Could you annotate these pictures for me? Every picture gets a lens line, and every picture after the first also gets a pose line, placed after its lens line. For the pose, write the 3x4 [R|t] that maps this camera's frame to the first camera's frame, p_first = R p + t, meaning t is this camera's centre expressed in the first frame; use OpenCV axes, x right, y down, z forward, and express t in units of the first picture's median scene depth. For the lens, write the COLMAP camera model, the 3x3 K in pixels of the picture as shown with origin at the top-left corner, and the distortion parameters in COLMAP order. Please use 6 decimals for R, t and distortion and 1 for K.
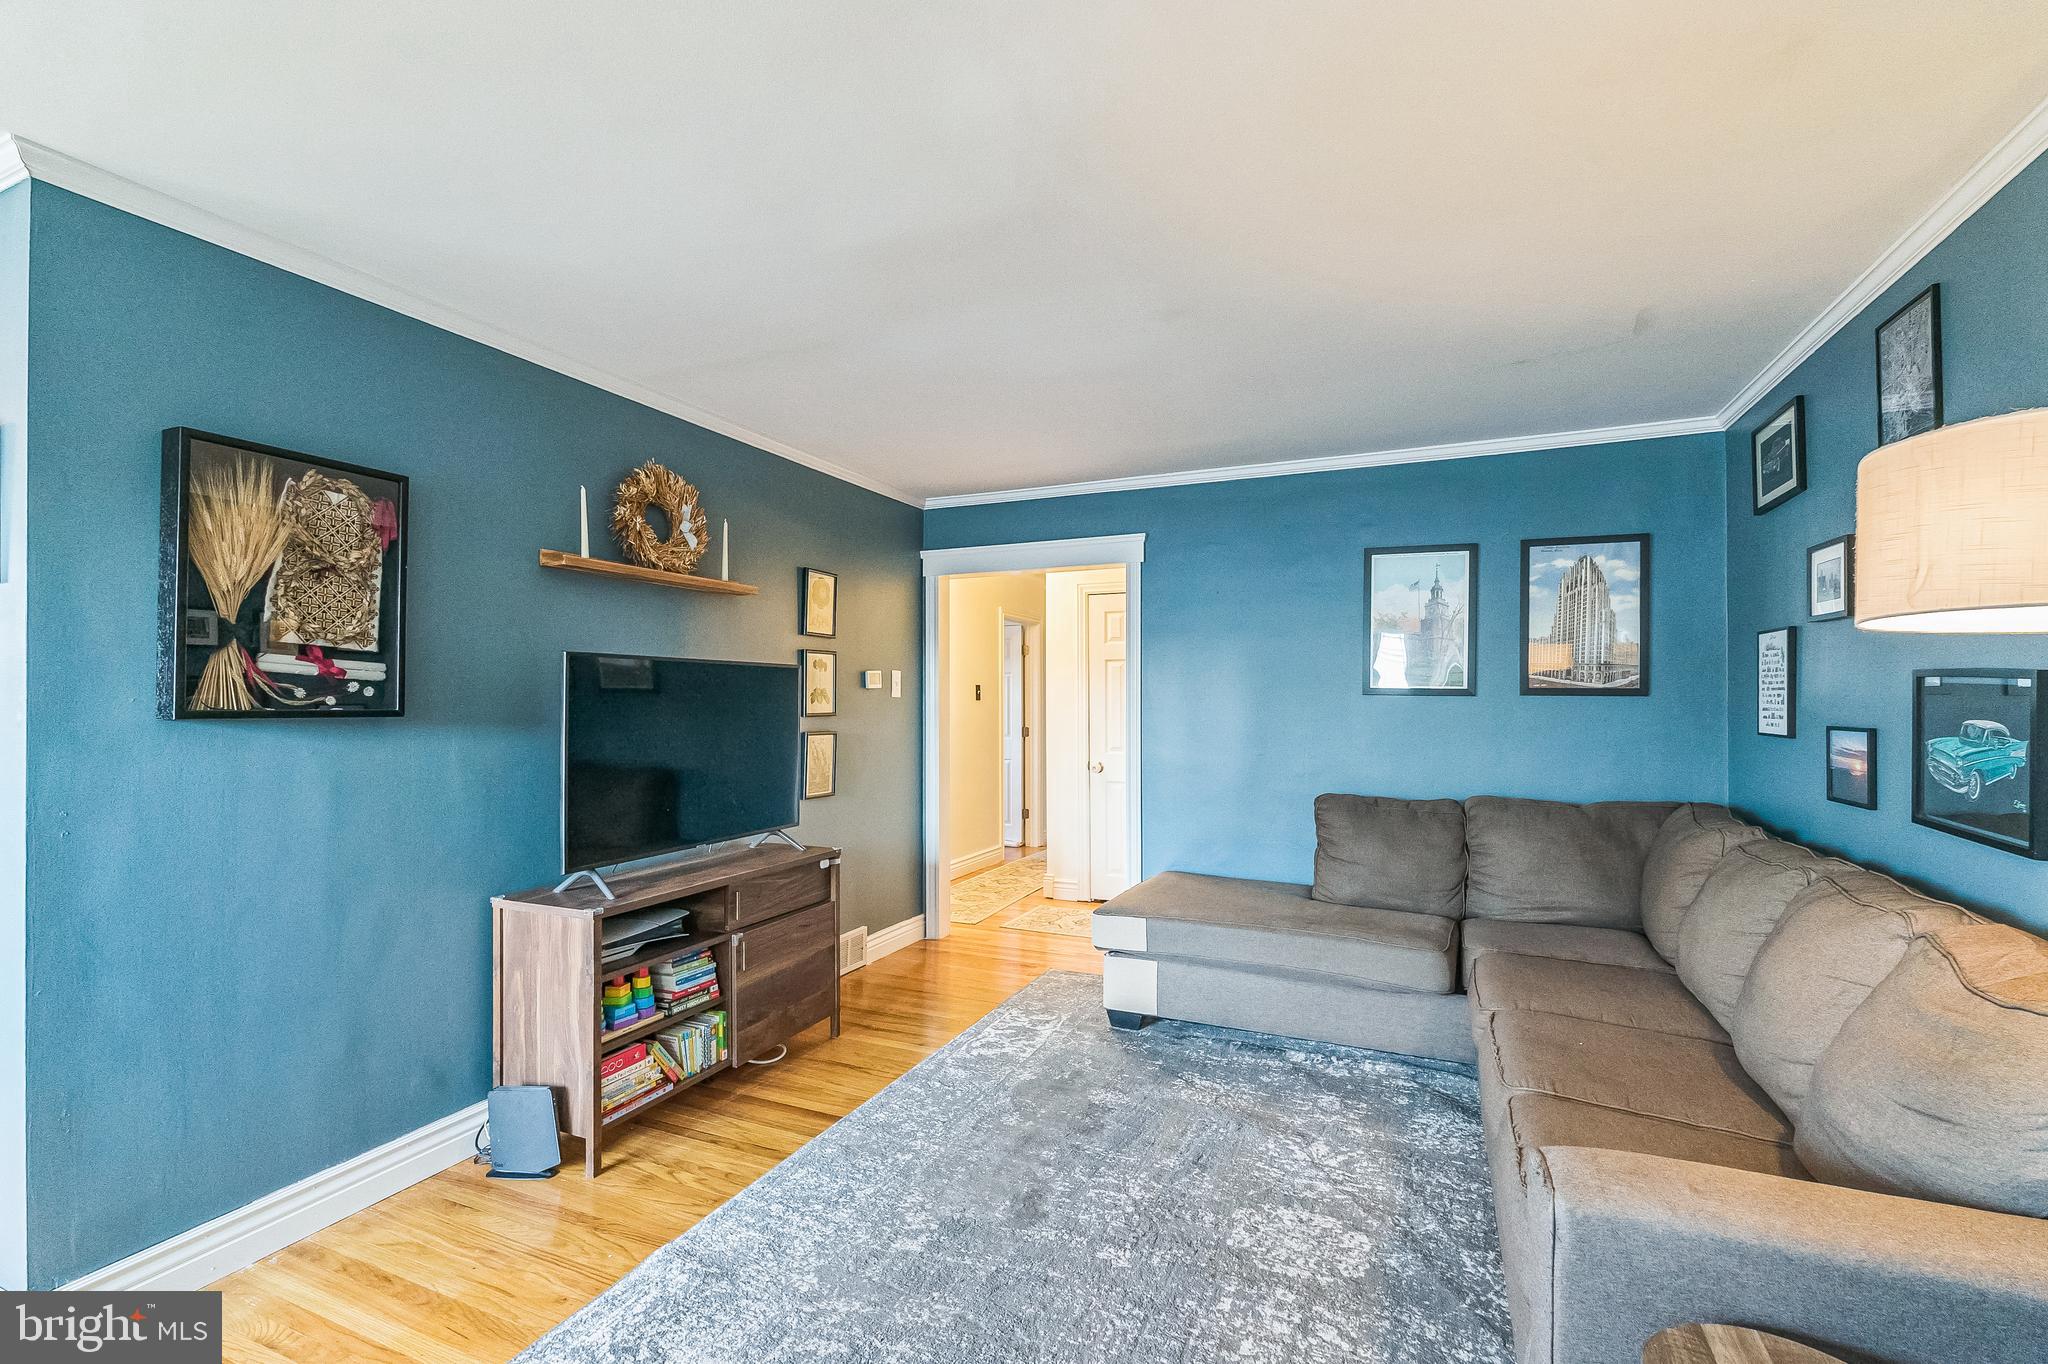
lens RADIAL K [[913.9, 0, 1002.3], [0, 913.9, 692.4], [0, 0, 1]] dist [-0.004446, -0.000243]
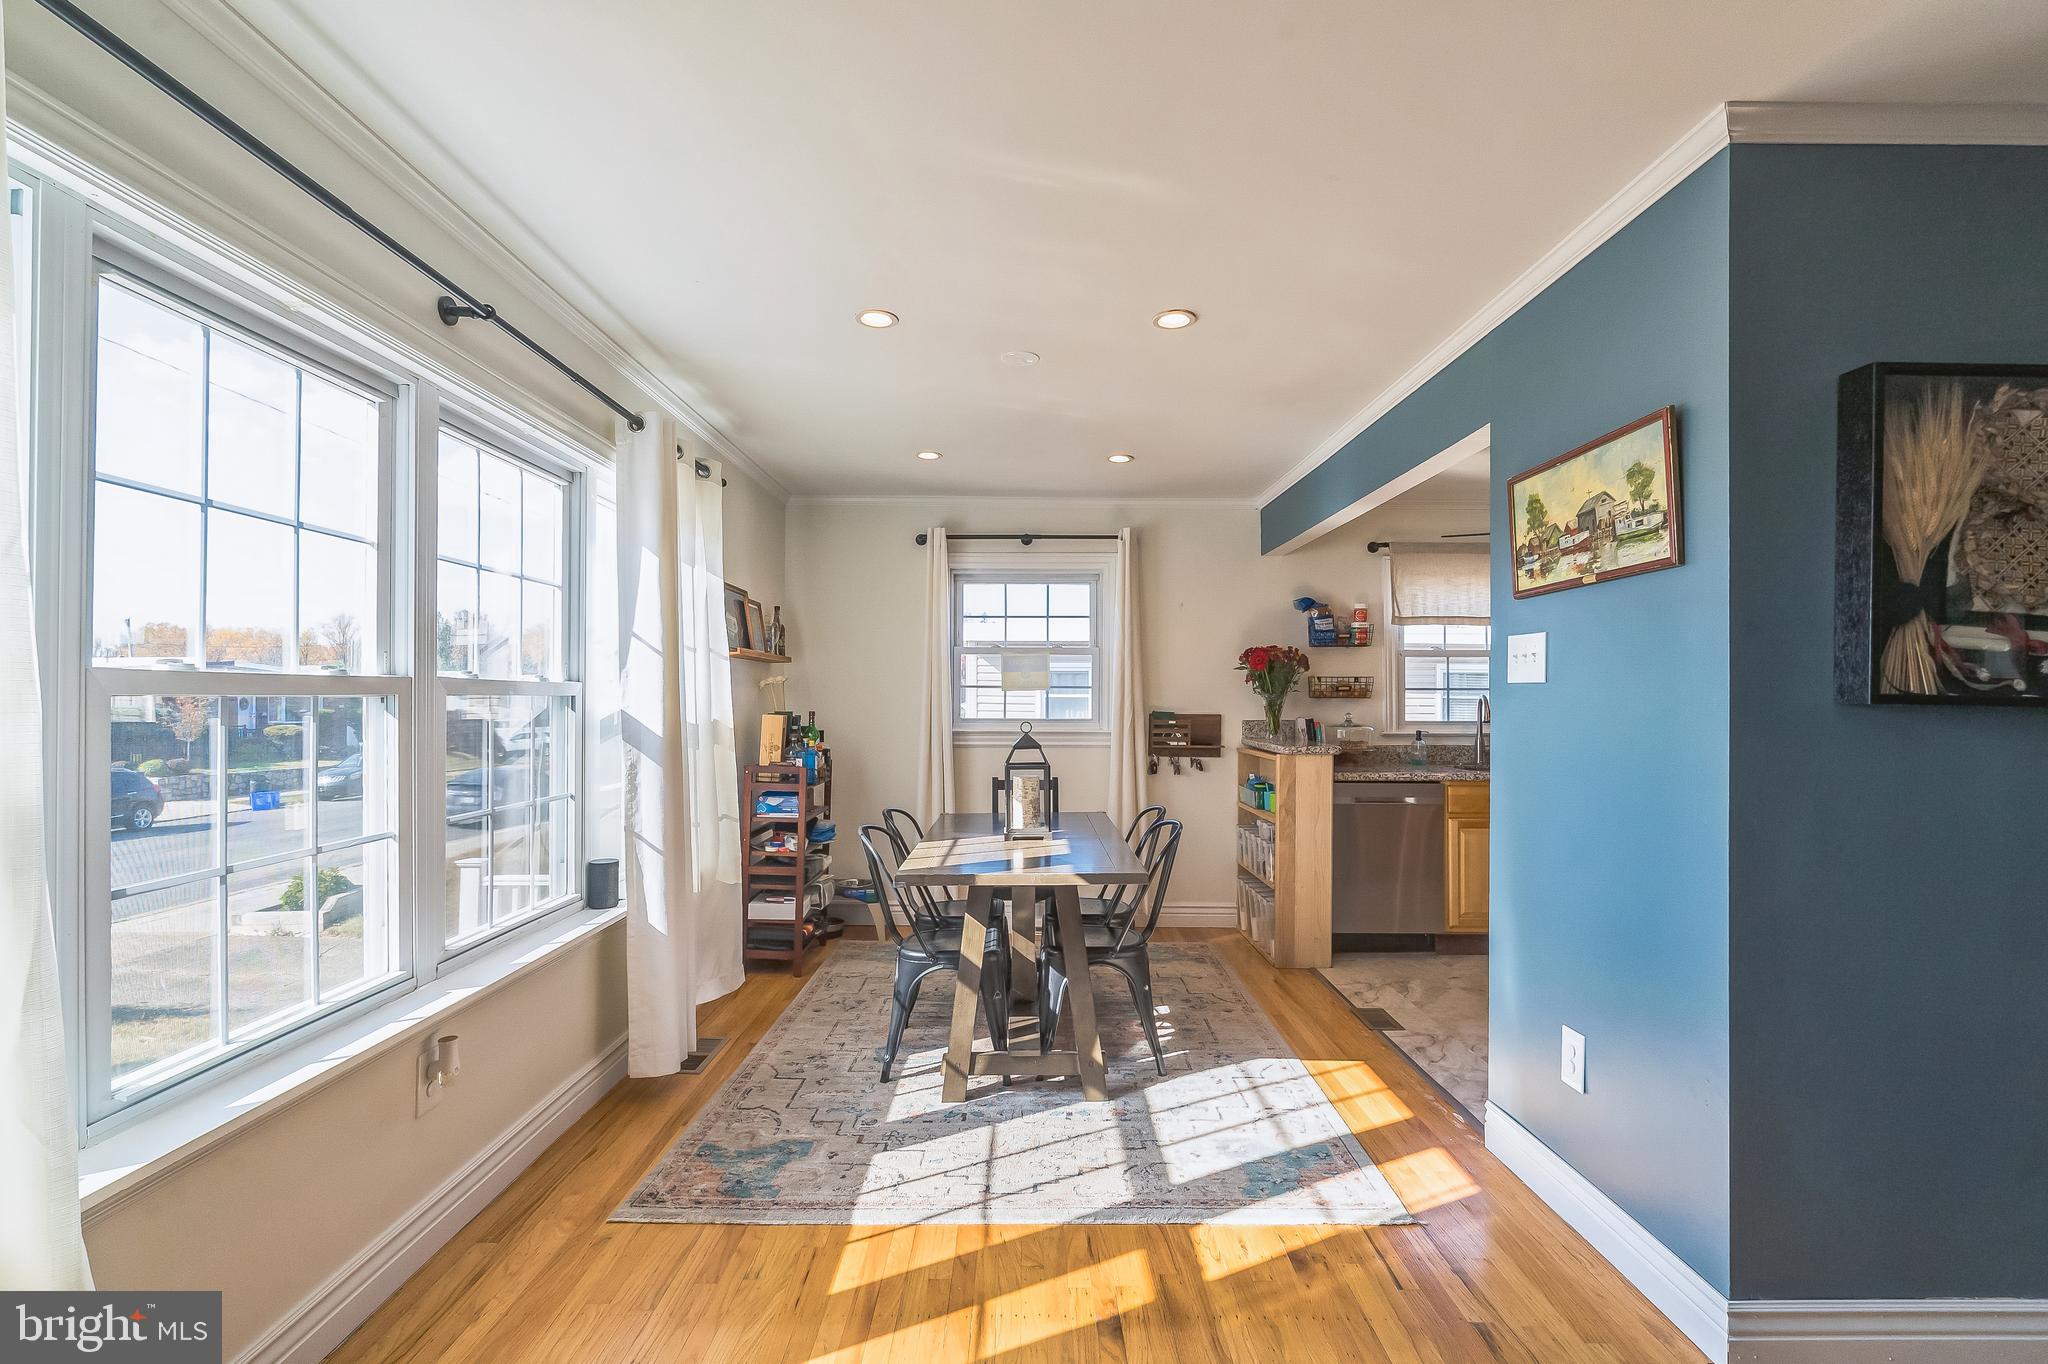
lens RADIAL K [[913.9, 0, 1029.0], [0, 913.9, 686.8], [0, 0, 1]] dist [-0.004446, -0.000243]
pose [[0.405433, -0.002988, -0.914120, -0.308453], [-0.003242, 0.999984, -0.004707, 0.013668], [0.914119, 0.004872, 0.405417, -0.050717]]
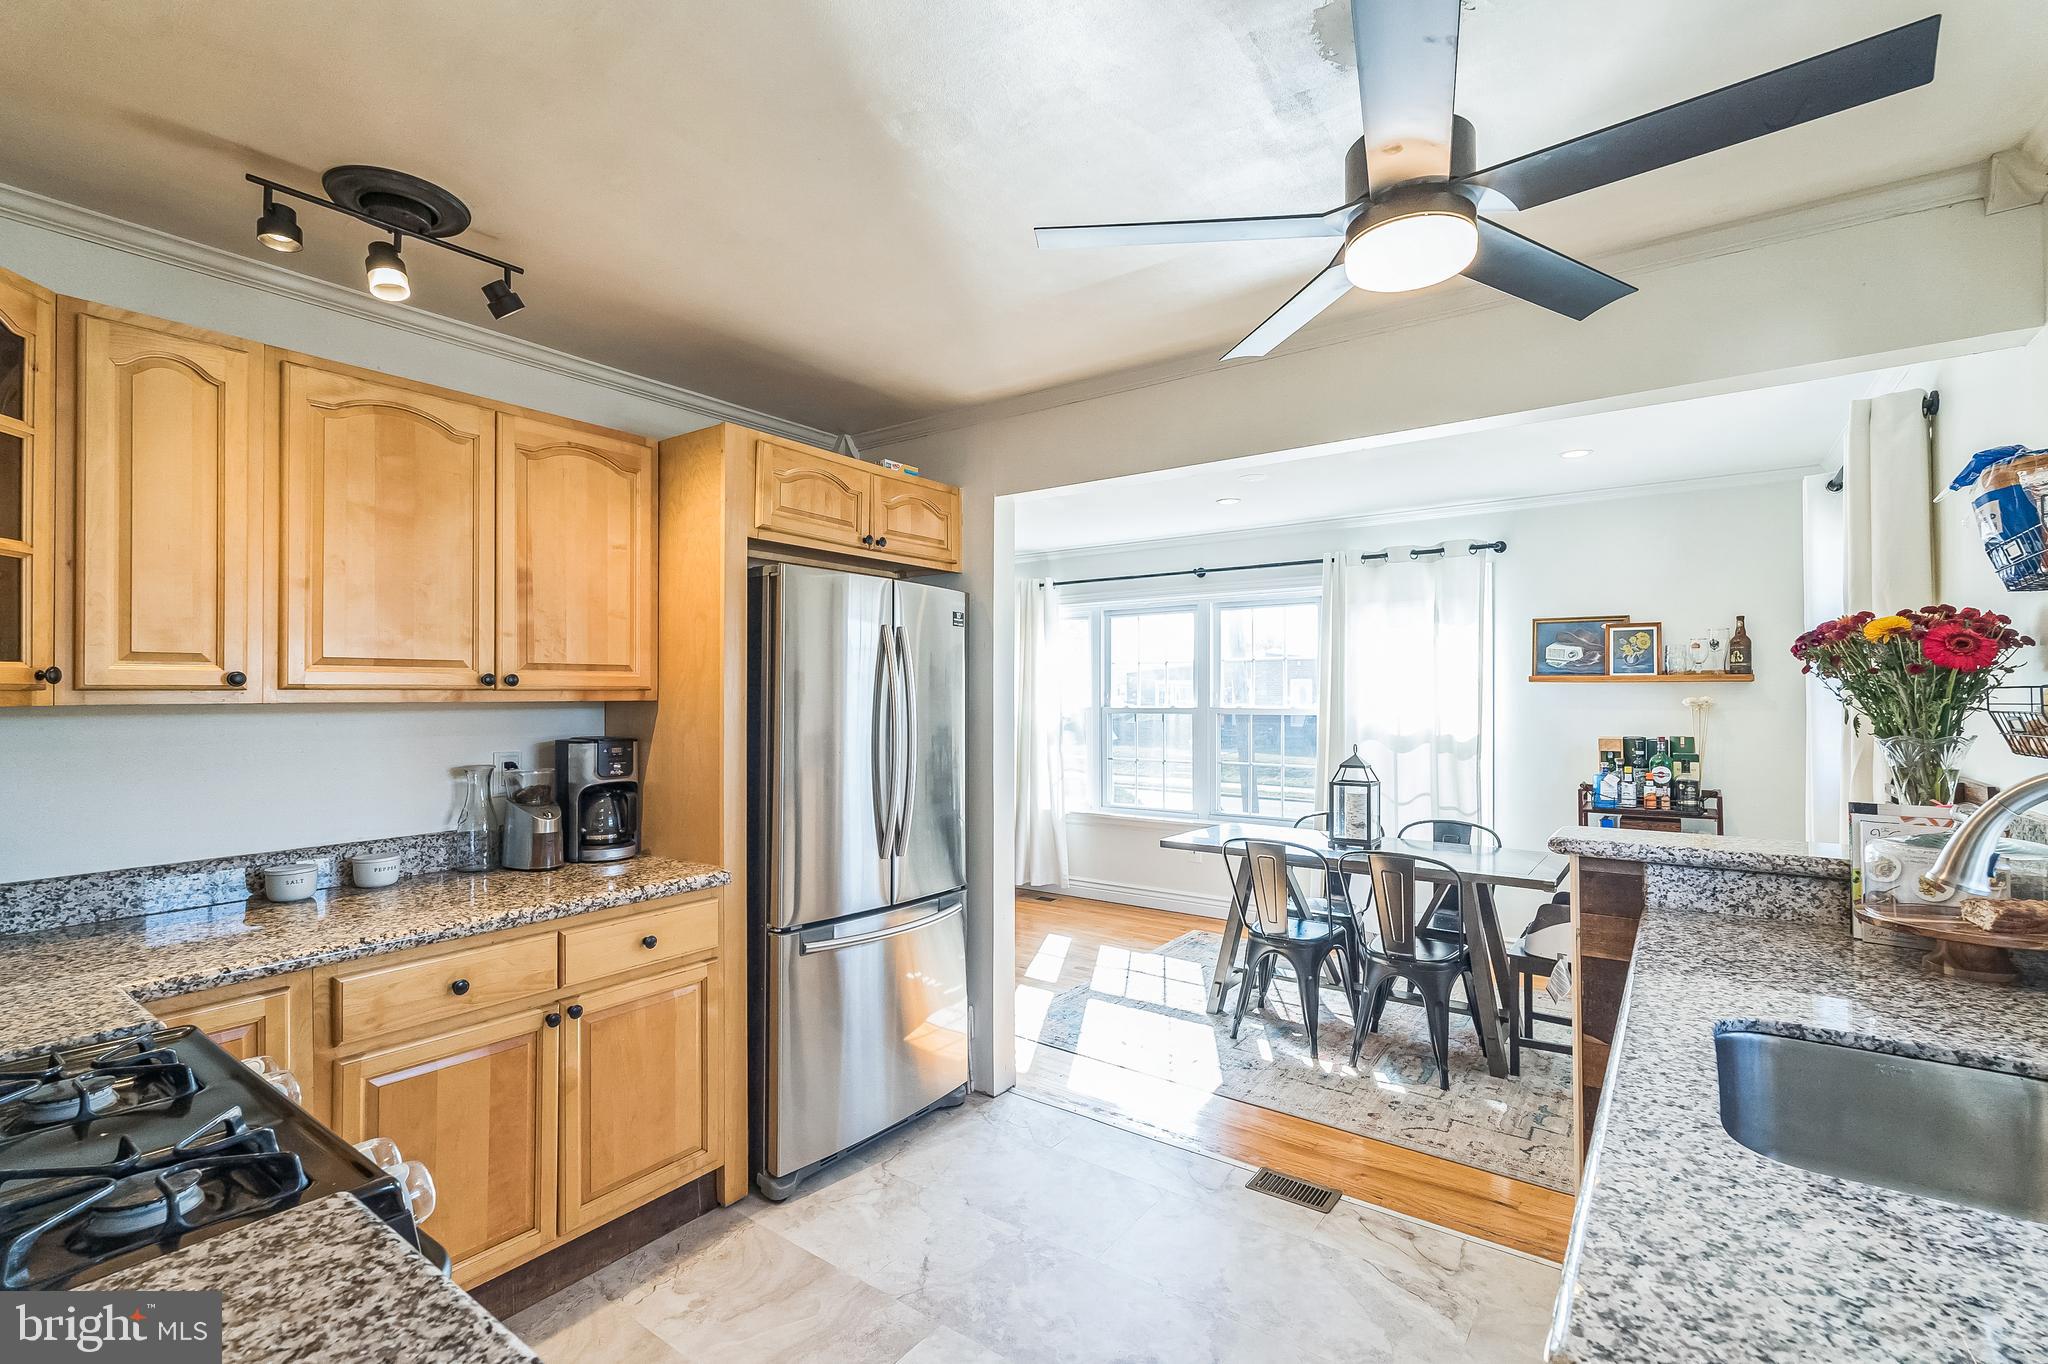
lens RADIAL K [[913.9, 0, 1023.5], [0, 913.9, 680.1], [0, 0, 1]] dist [-0.004446, -0.000243]
pose [[-0.977685, 0.011443, 0.209763, -1.231272], [0.006311, 0.999665, -0.025117, -0.009530], [-0.209981, -0.023233, -0.977429, 1.890703]]
